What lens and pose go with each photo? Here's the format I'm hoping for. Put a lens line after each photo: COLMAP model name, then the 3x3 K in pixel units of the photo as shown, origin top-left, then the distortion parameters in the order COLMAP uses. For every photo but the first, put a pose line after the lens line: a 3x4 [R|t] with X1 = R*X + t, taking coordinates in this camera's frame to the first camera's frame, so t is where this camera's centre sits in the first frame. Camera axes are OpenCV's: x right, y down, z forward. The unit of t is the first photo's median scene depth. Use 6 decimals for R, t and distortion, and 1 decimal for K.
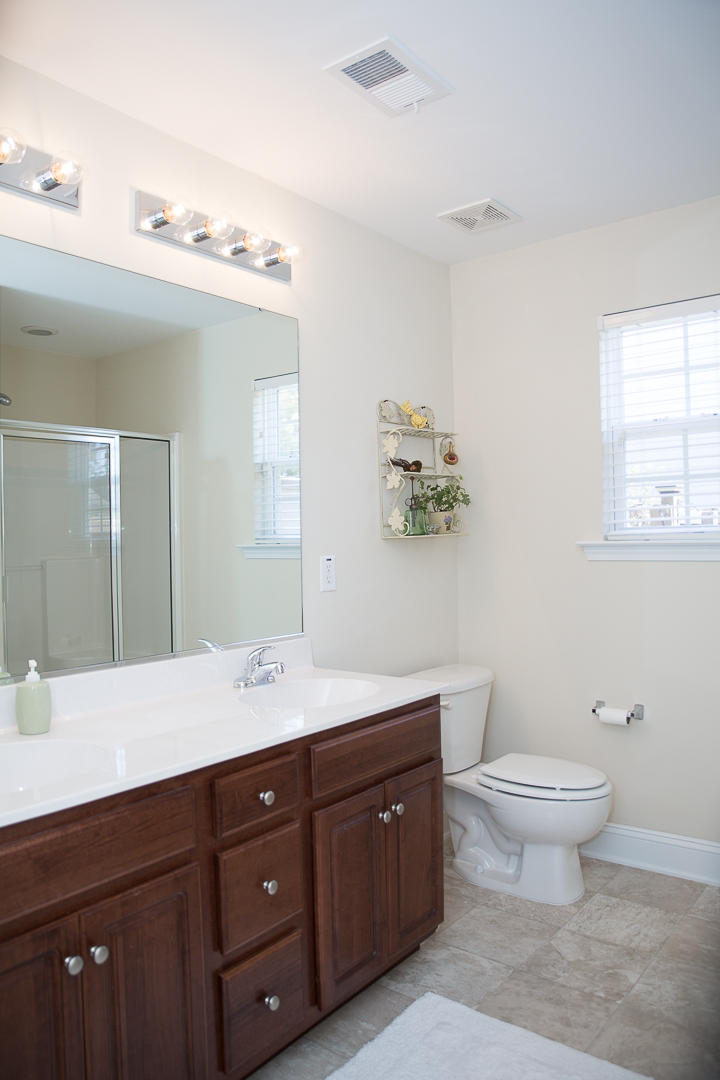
lens RADIAL K [[817.2, 0, 360.0], [0, 817.2, 540.0], [0, 0, 1]] dist [-0.003144, -0.001017]
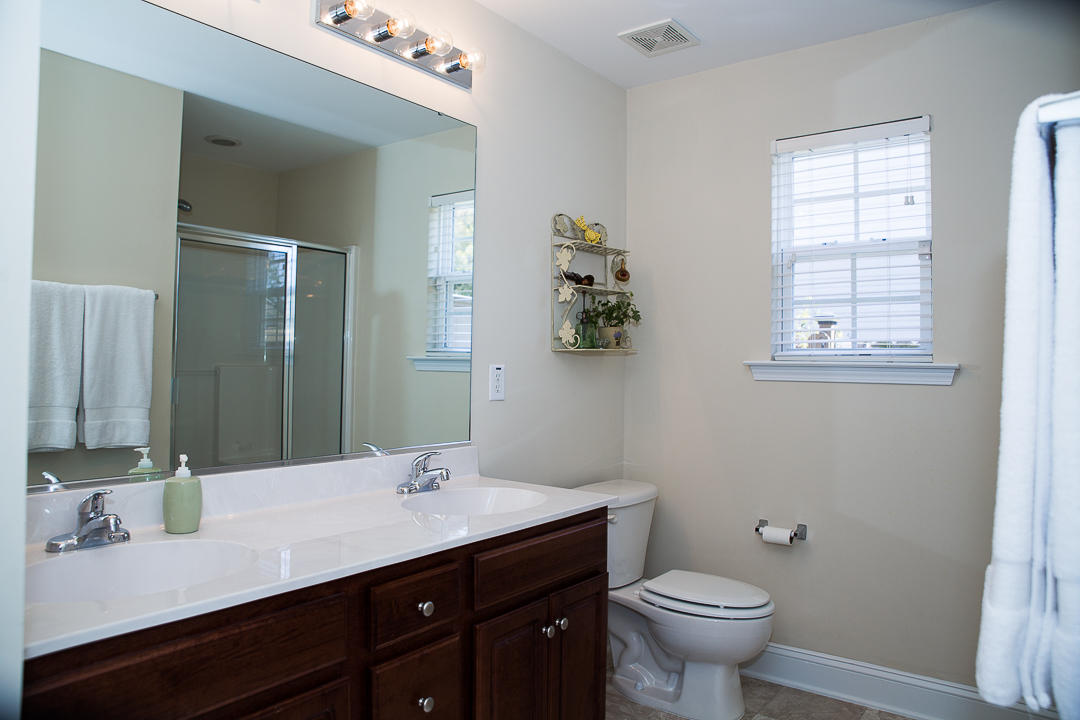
lens RADIAL K [[713.1, 0, 540.0], [0, 713.1, 360.0], [0, 0, 1]] dist [-0.008543, 0.001239]
pose [[0.999000, 0.036088, 0.026397, -0.011383], [-0.035261, 0.998891, -0.031186, 0.039458], [-0.027493, 0.030224, 0.999165, 0.131176]]
